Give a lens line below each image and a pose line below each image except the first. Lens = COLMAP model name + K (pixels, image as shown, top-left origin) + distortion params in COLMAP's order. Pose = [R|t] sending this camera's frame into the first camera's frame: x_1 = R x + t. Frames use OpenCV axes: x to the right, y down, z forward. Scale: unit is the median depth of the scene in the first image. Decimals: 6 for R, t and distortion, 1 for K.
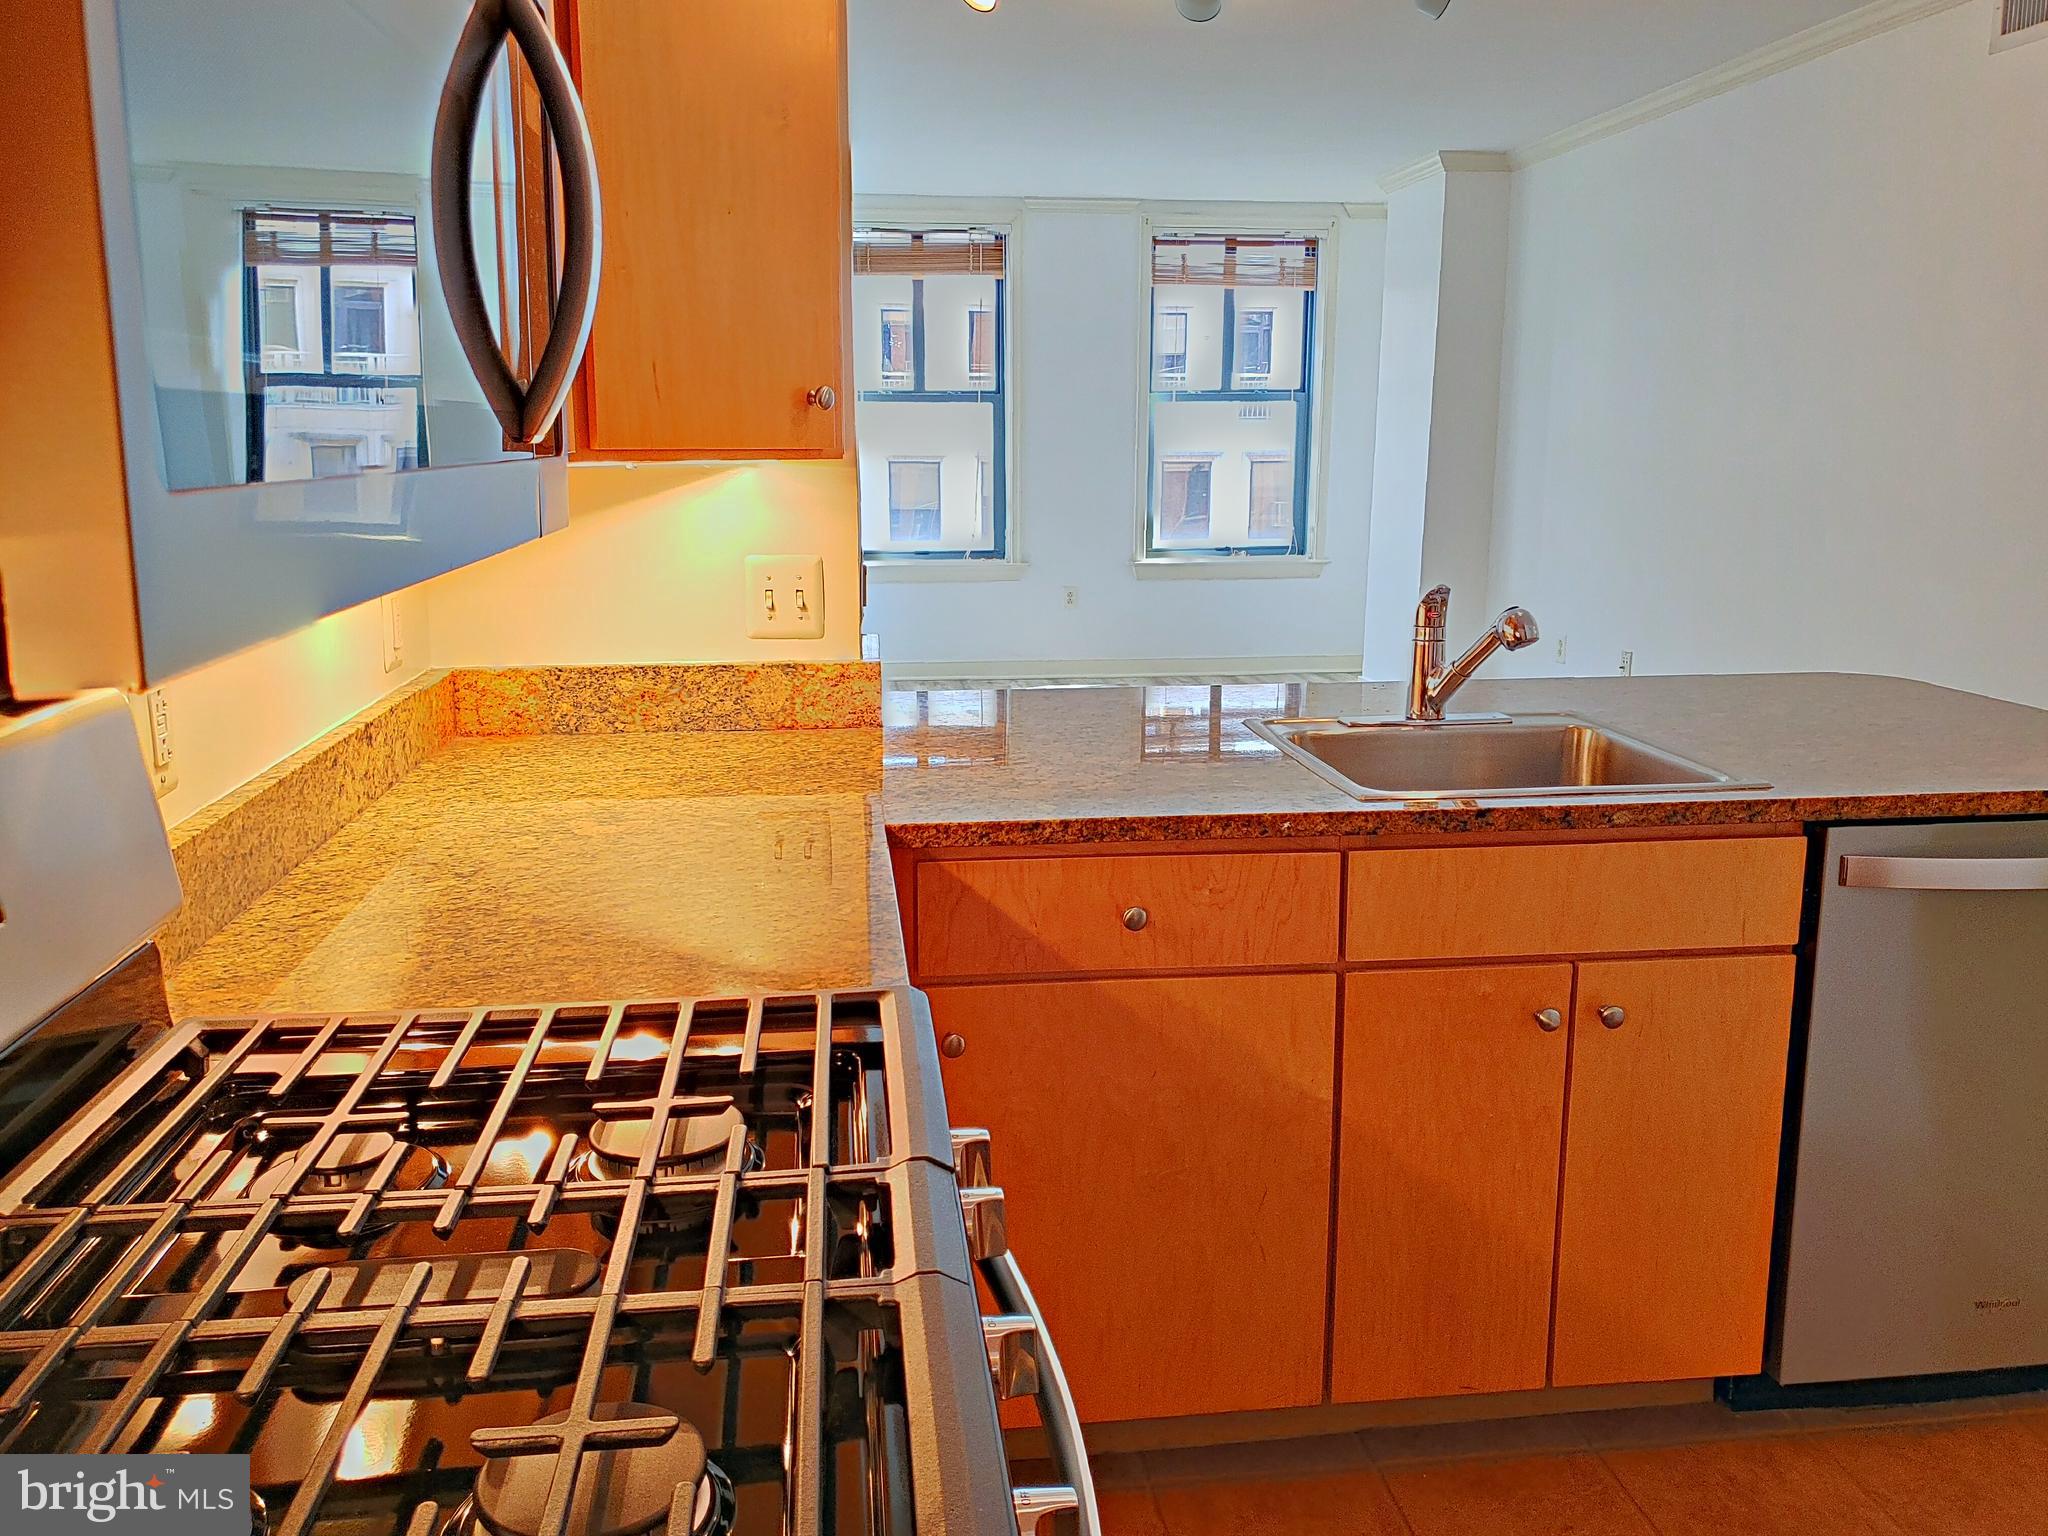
lens RADIAL K [[1679.8, 0, 1024.0], [0, 1679.8, 768.0], [0, 0, 1]] dist [0.011195, -0.005212]
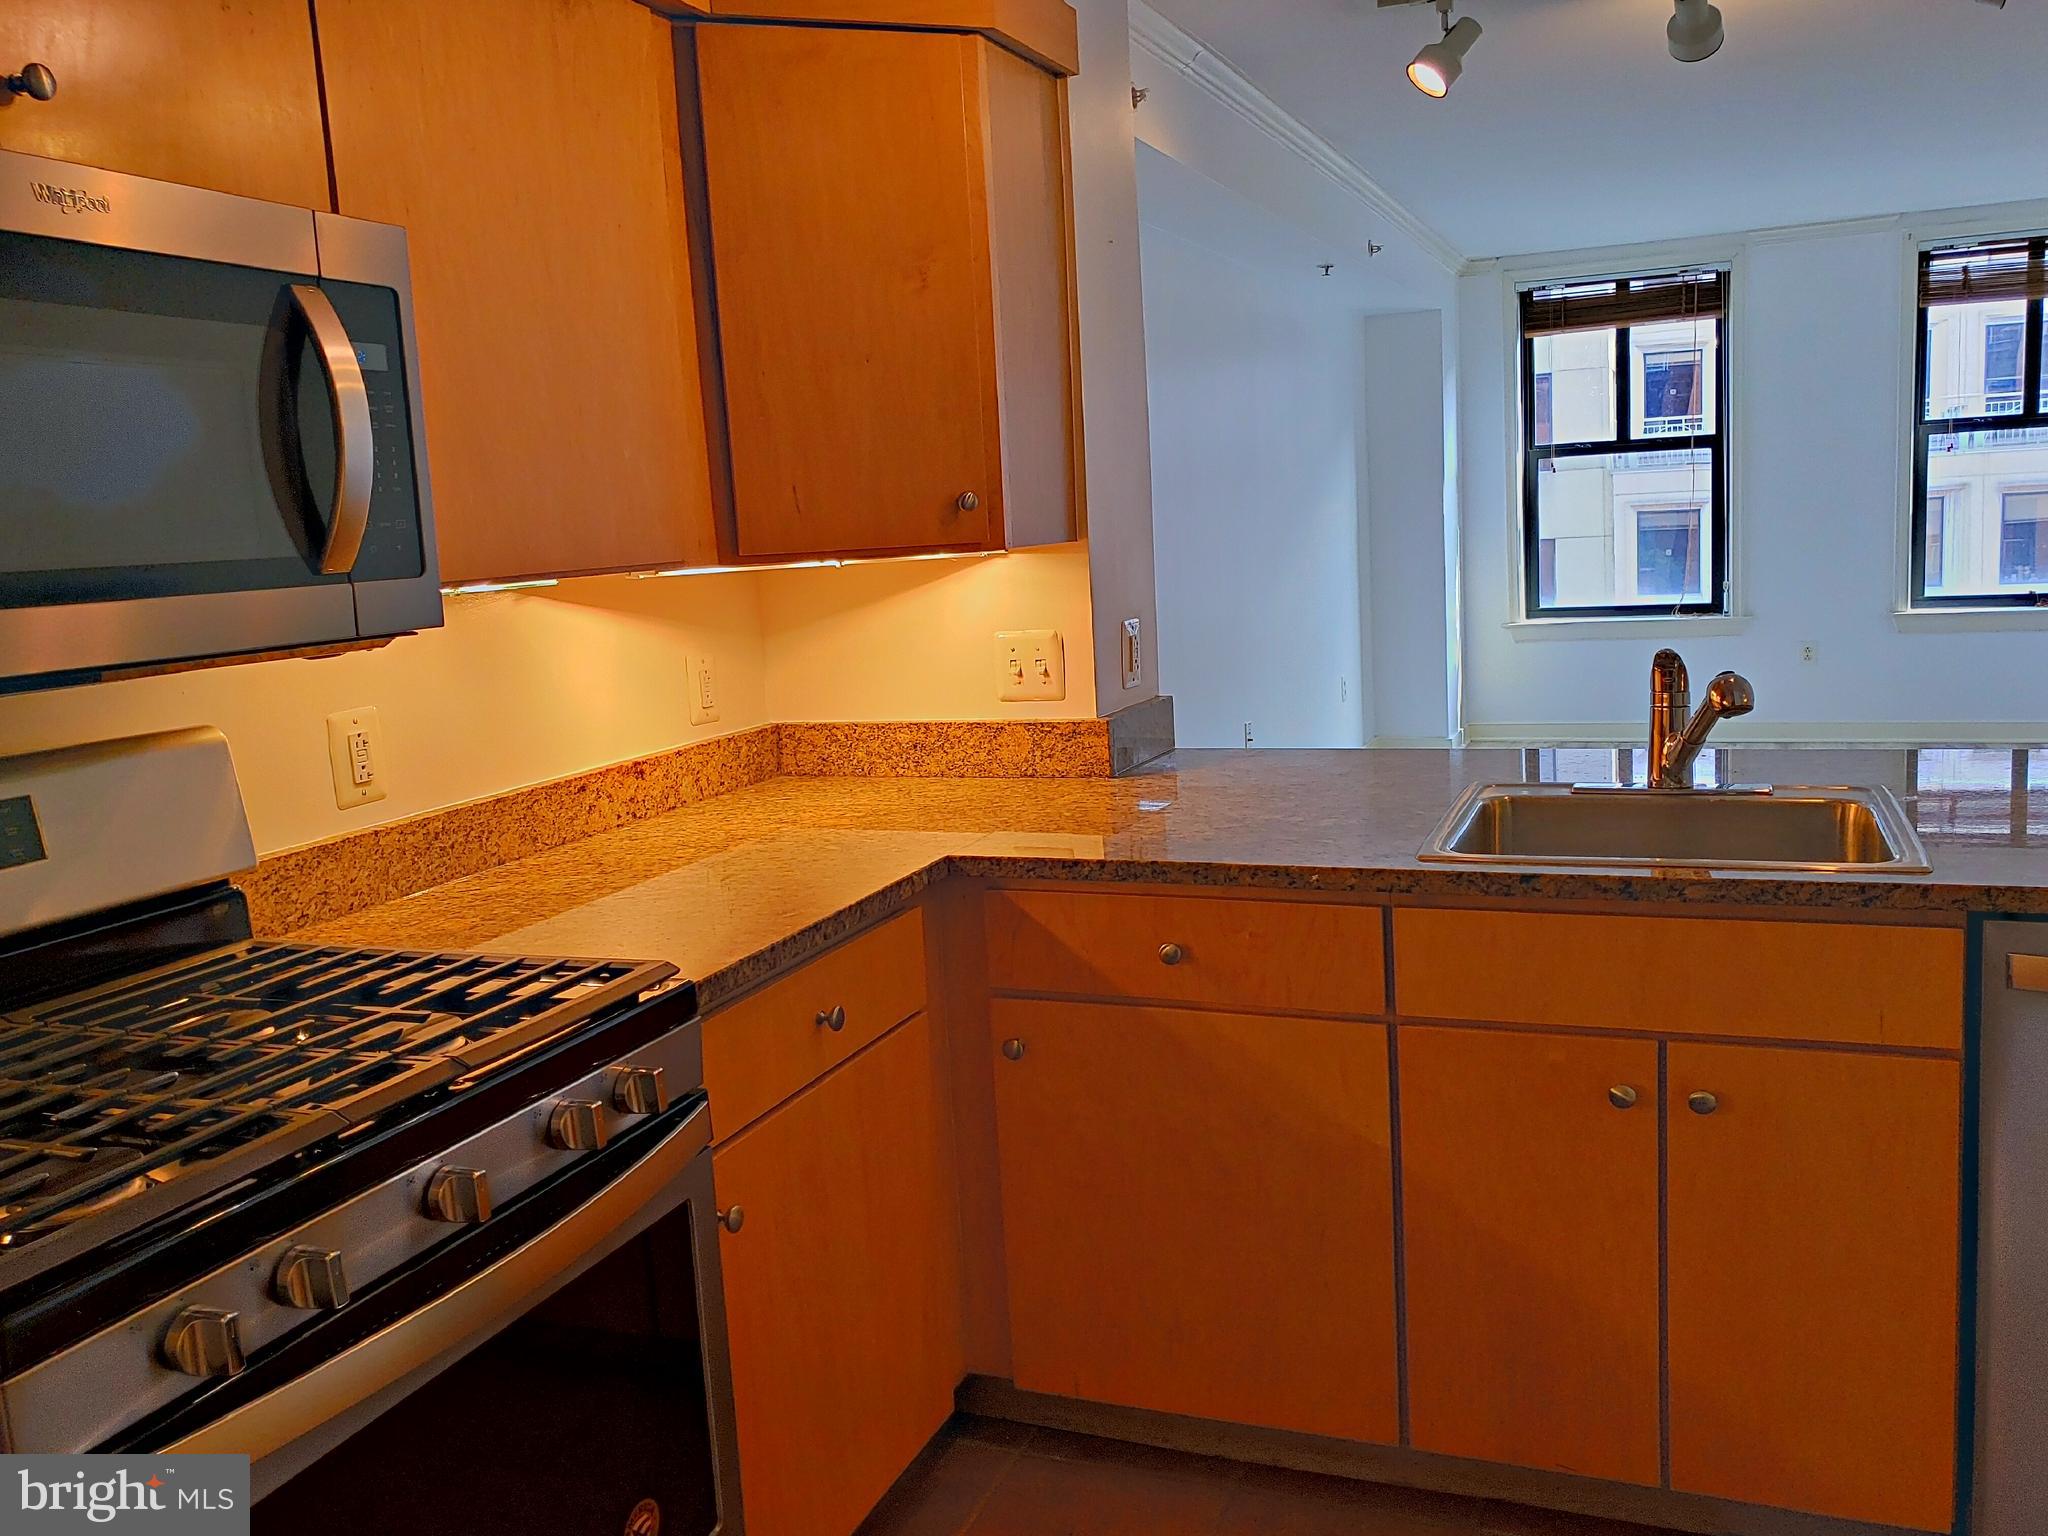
lens RADIAL K [[1679.8, 0, 1024.0], [0, 1679.8, 768.0], [0, 0, 1]] dist [0.011195, -0.005212]
pose [[0.875876, 0.025633, -0.481854, 0.449702], [-0.041760, 0.998868, -0.022773, -0.003459], [0.480725, 0.040069, 0.875955, -0.026557]]
